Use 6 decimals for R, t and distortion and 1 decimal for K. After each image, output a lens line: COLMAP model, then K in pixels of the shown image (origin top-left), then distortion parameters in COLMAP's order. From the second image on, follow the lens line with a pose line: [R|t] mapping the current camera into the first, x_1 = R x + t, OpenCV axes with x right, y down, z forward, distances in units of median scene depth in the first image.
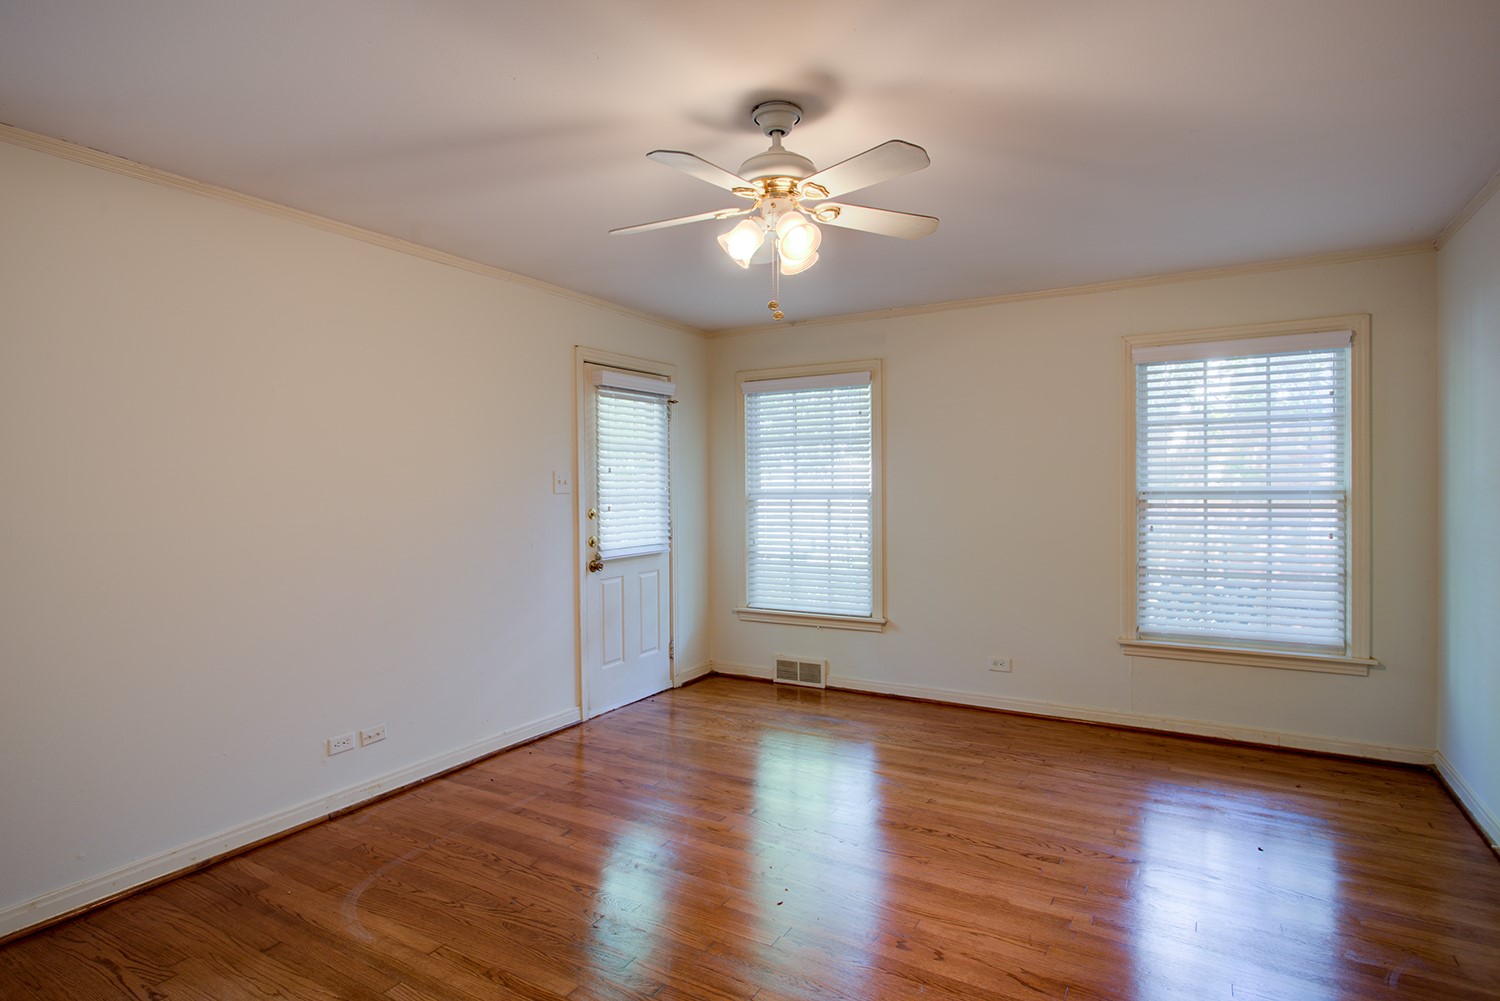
lens RADIAL K [[798.9, 0, 750.0], [0, 798.9, 500.5], [0, 0, 1]] dist [-0.025811, 0.000495]
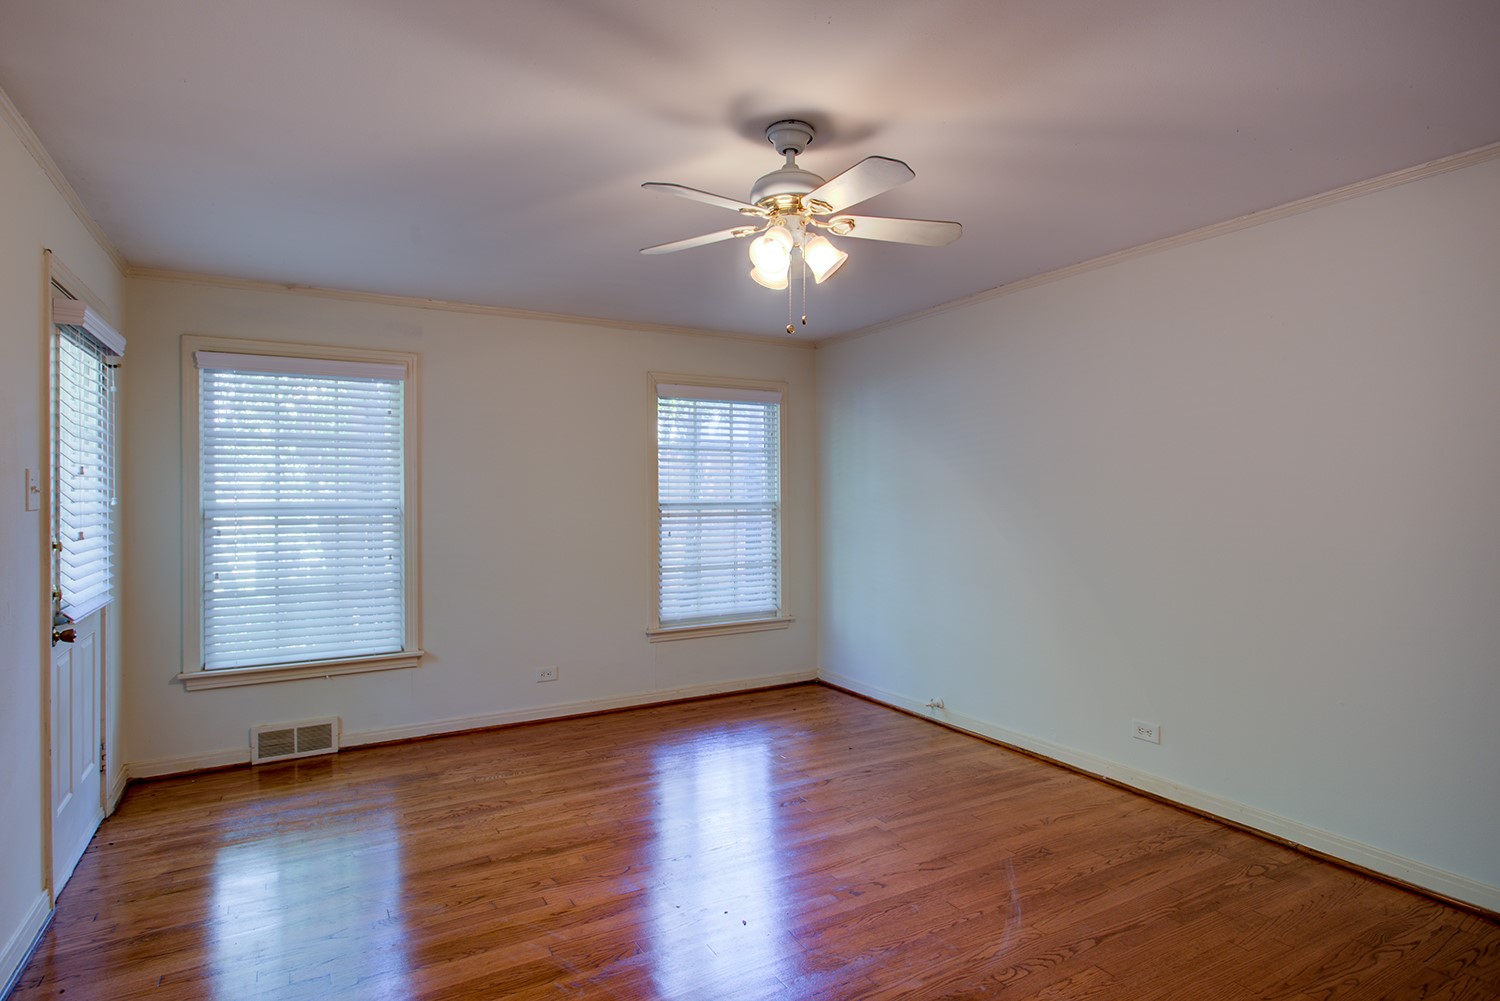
lens RADIAL K [[789.1, 0, 750.0], [0, 789.1, 500.5], [0, 0, 1]] dist [-0.013646, 0.002120]
pose [[0.479497, 0.001412, 0.877543, -0.454992], [0.016376, 0.999810, -0.010557, -0.001173], [-0.877391, 0.019432, 0.479383, 0.292419]]
